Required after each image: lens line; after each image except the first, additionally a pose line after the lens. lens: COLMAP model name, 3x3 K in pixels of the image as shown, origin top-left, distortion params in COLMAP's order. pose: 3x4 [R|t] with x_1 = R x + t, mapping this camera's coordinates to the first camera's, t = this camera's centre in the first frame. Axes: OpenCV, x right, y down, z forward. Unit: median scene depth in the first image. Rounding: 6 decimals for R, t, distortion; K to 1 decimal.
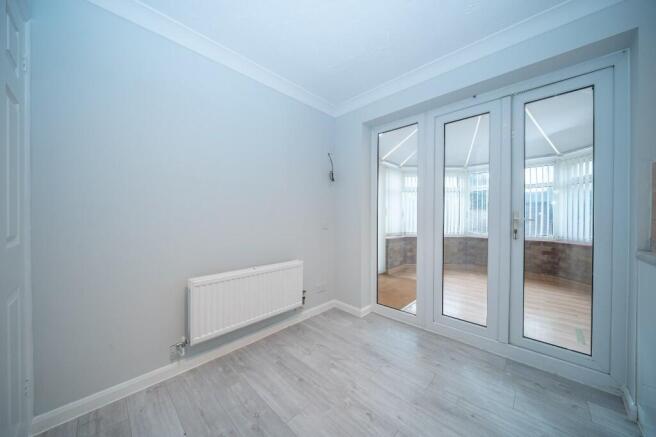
lens RADIAL K [[228.4, 0, 328.6], [0, 228.4, 220.1], [0, 0, 1]] dist [-0.001661, -0.000117]
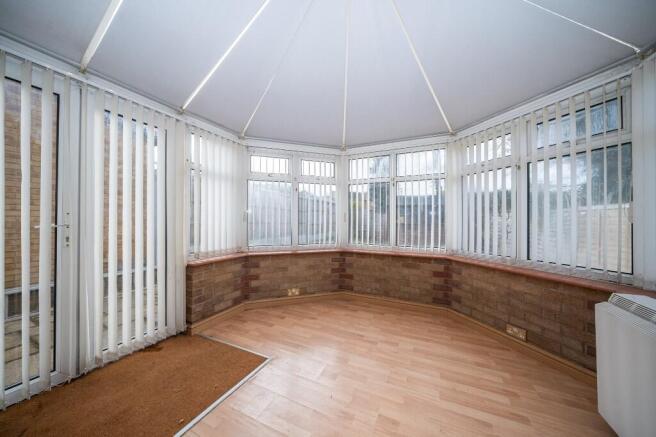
lens RADIAL K [[228.4, 0, 327.8], [0, 228.4, 217.1], [0, 0, 1]] dist [-0.001661, -0.000117]
pose [[0.952801, 0.001054, 0.303595, 0.409708], [0.002390, 0.999937, -0.010973, -0.021176], [-0.303587, 0.011181, 0.952738, 0.423322]]
